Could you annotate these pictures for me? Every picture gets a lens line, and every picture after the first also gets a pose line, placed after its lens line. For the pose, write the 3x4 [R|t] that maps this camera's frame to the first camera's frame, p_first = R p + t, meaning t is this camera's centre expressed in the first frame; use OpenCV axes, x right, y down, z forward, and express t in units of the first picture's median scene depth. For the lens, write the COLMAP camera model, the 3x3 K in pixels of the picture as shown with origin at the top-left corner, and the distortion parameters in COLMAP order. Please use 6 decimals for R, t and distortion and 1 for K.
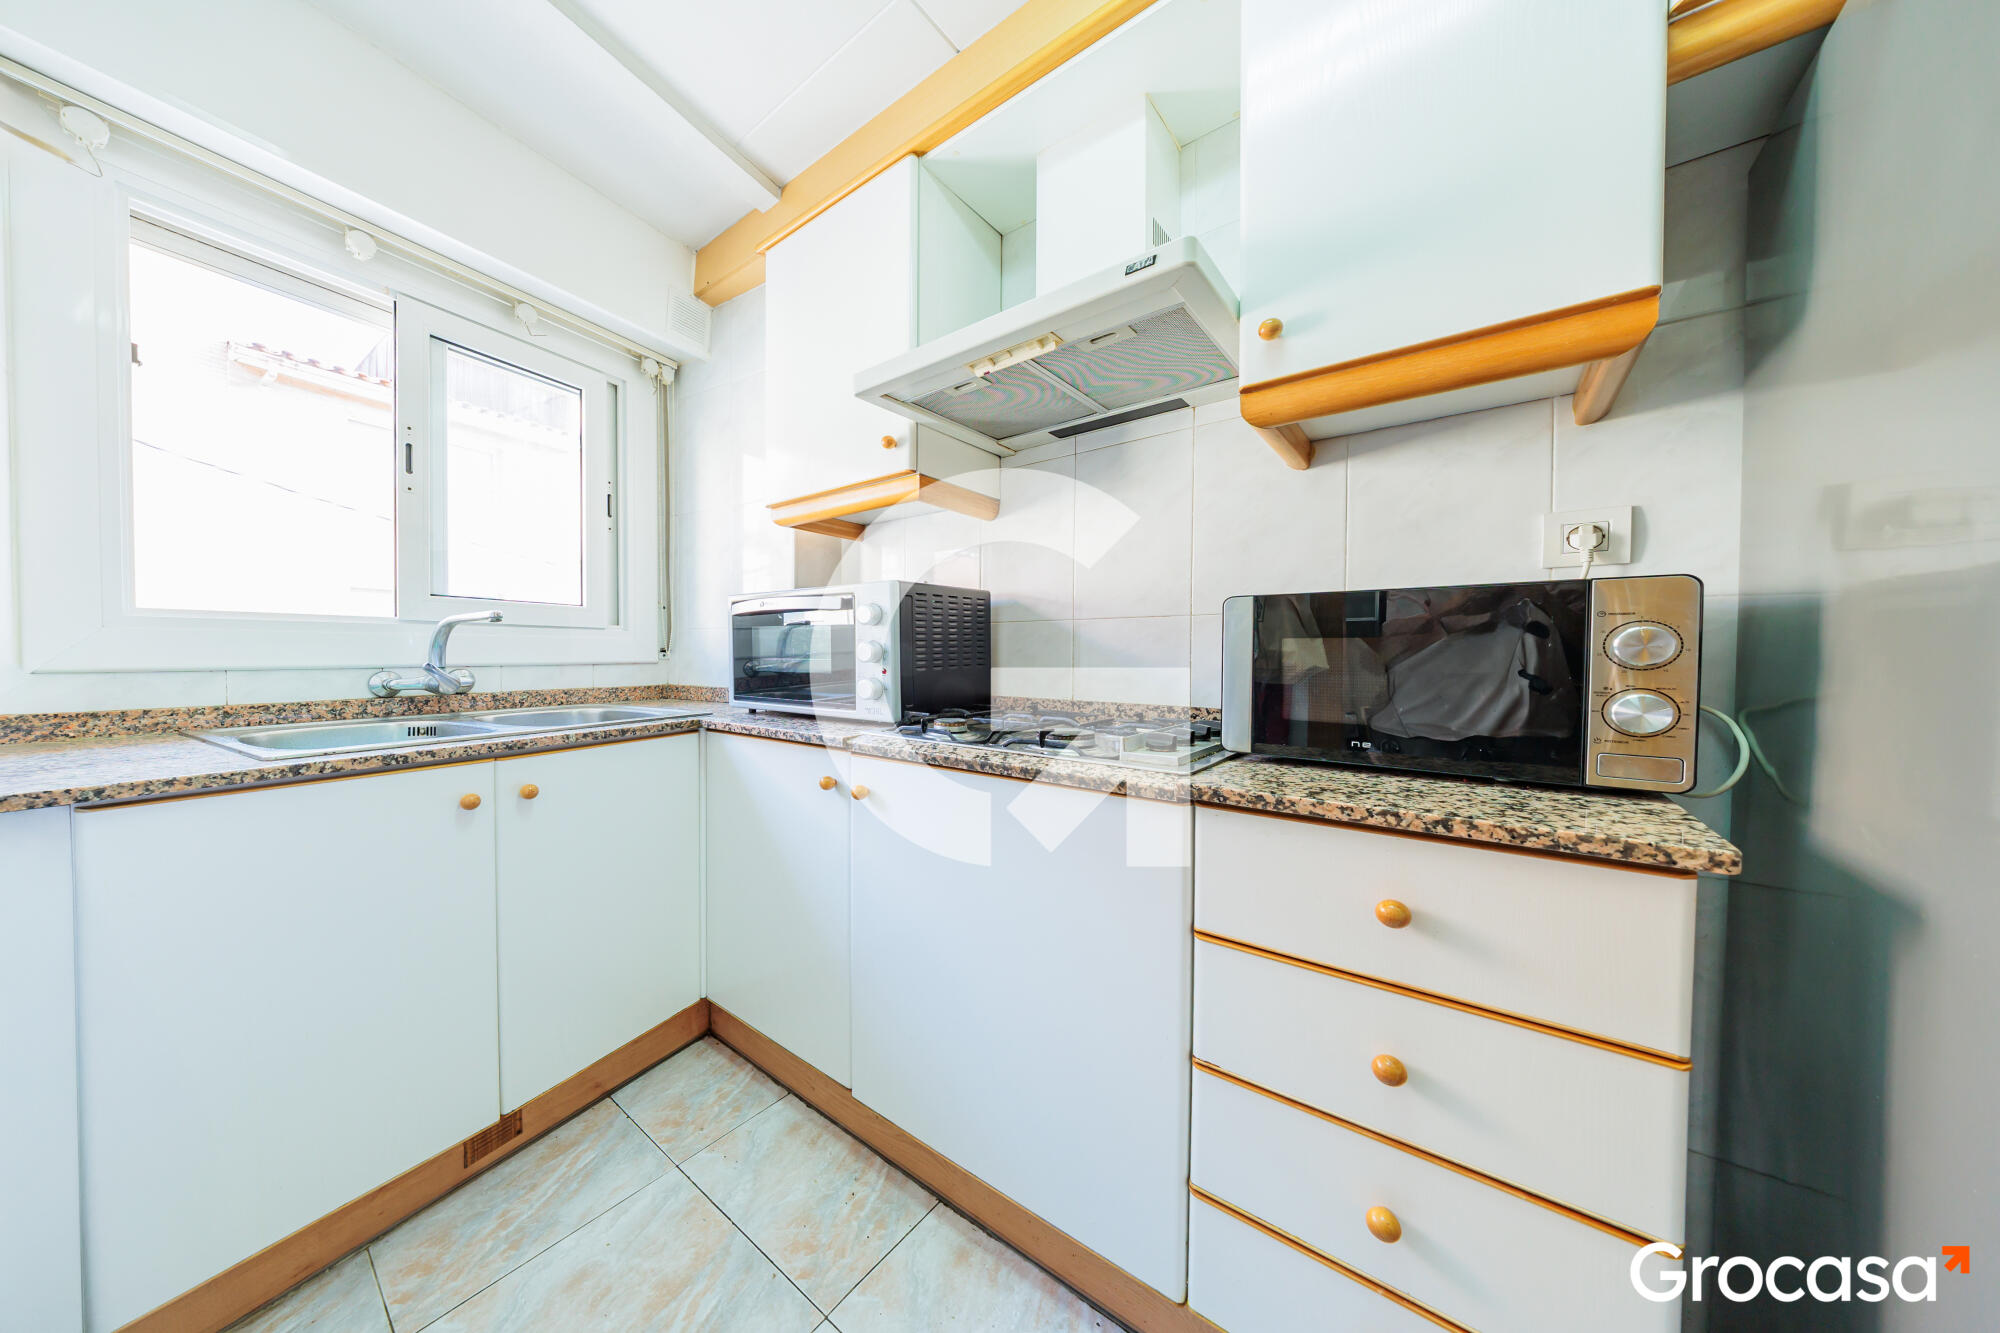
lens RADIAL K [[611.1, 0, 1000.0], [0, 611.1, 666.5], [0, 0, 1]] dist [-0.007961, 0.000027]
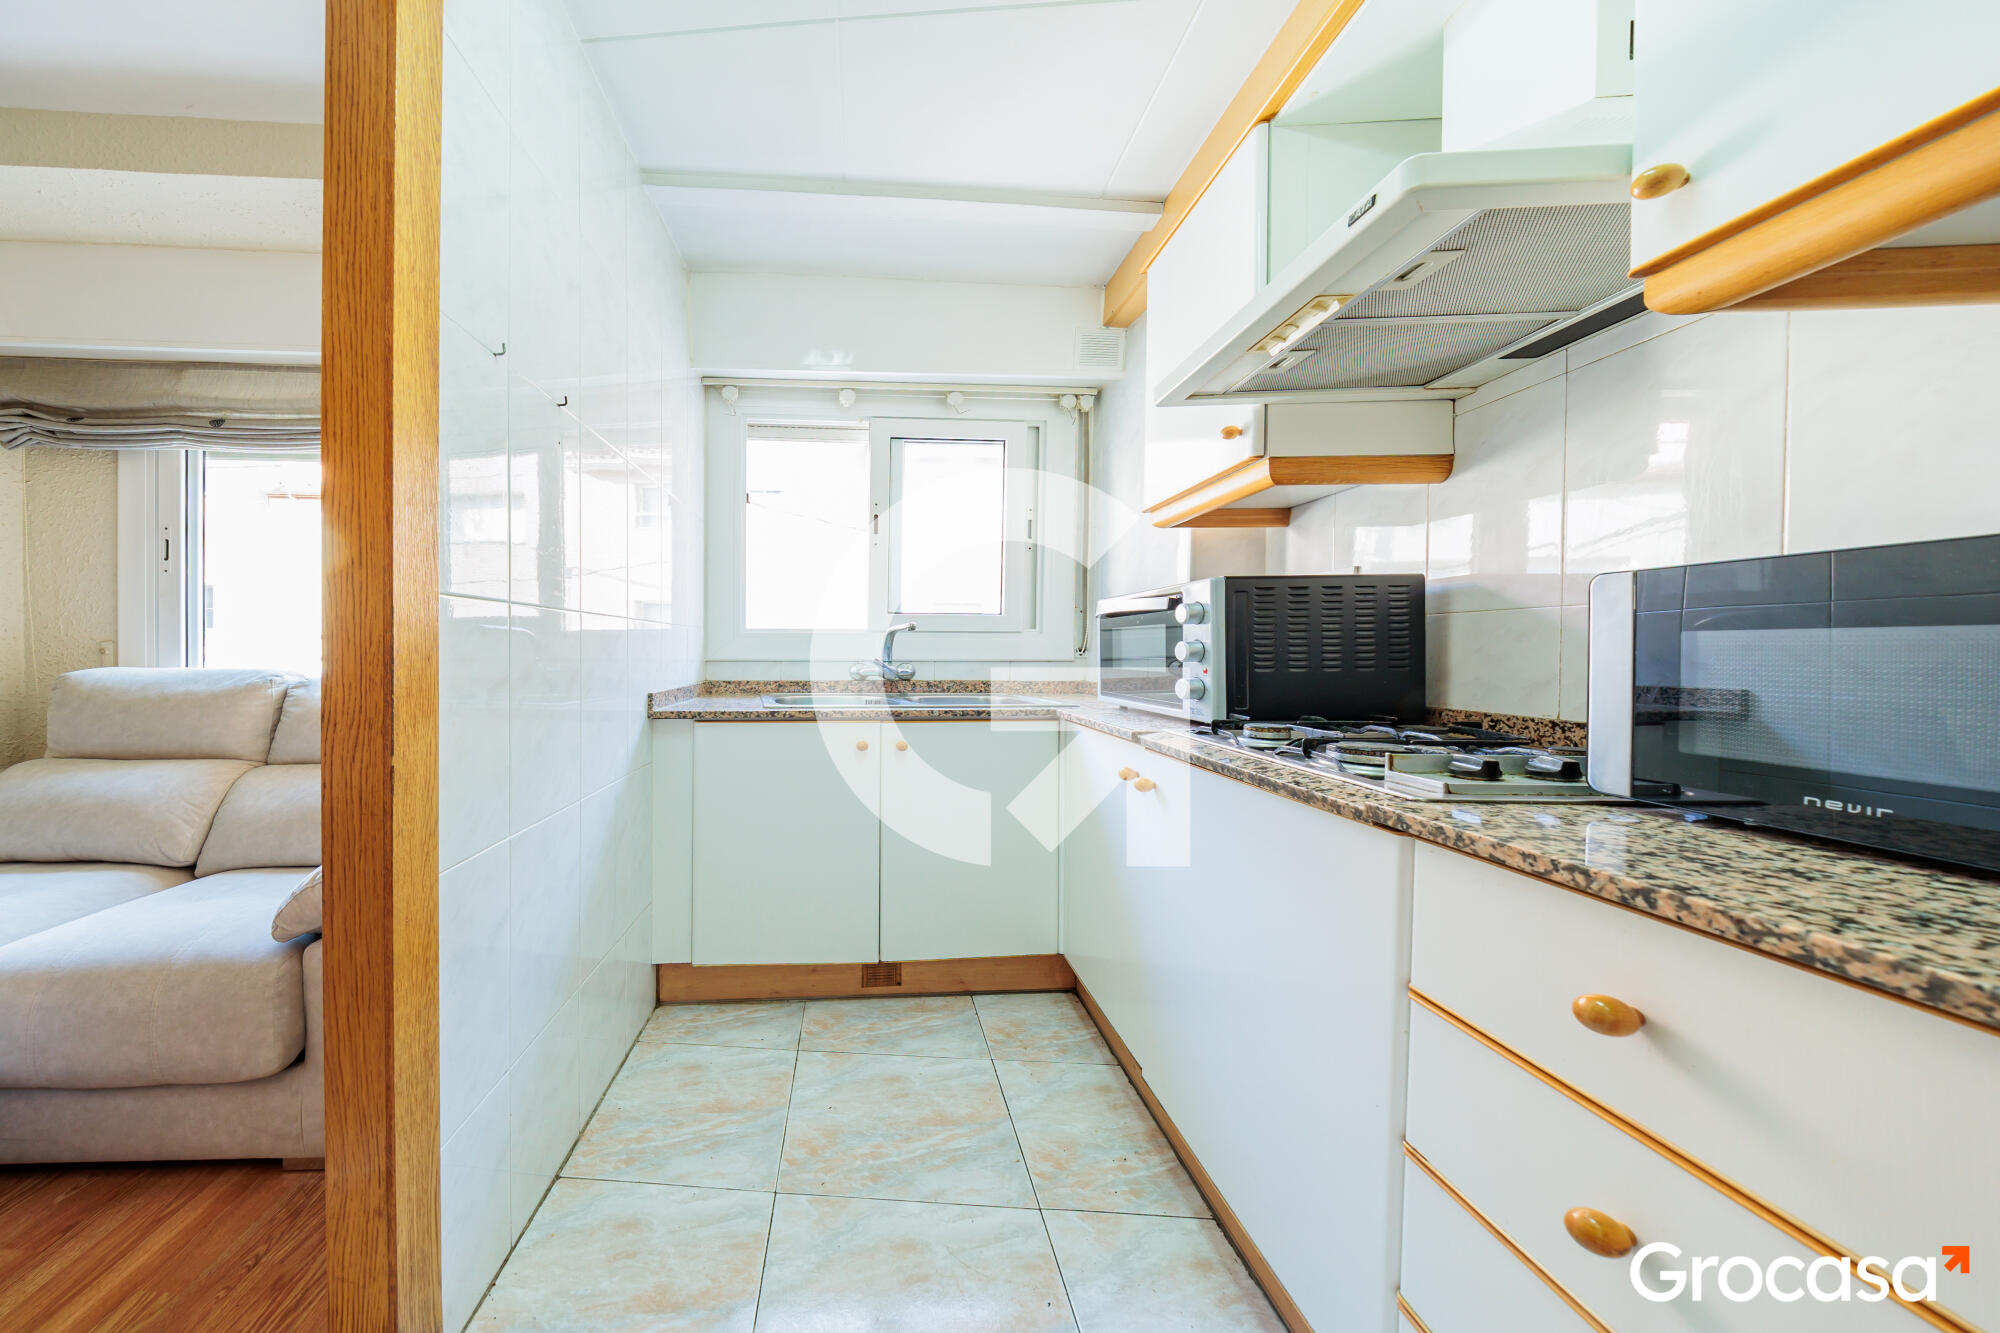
lens RADIAL K [[673.0, 0, 1000.0], [0, 673.0, 655.1], [0, 0, 1]] dist [-0.001675, 0.000105]
pose [[0.747821, 0.004494, -0.663886, 0.378221], [-0.016560, 0.999792, -0.011886, 0.001220], [0.663694, 0.019883, 0.747740, -0.045958]]
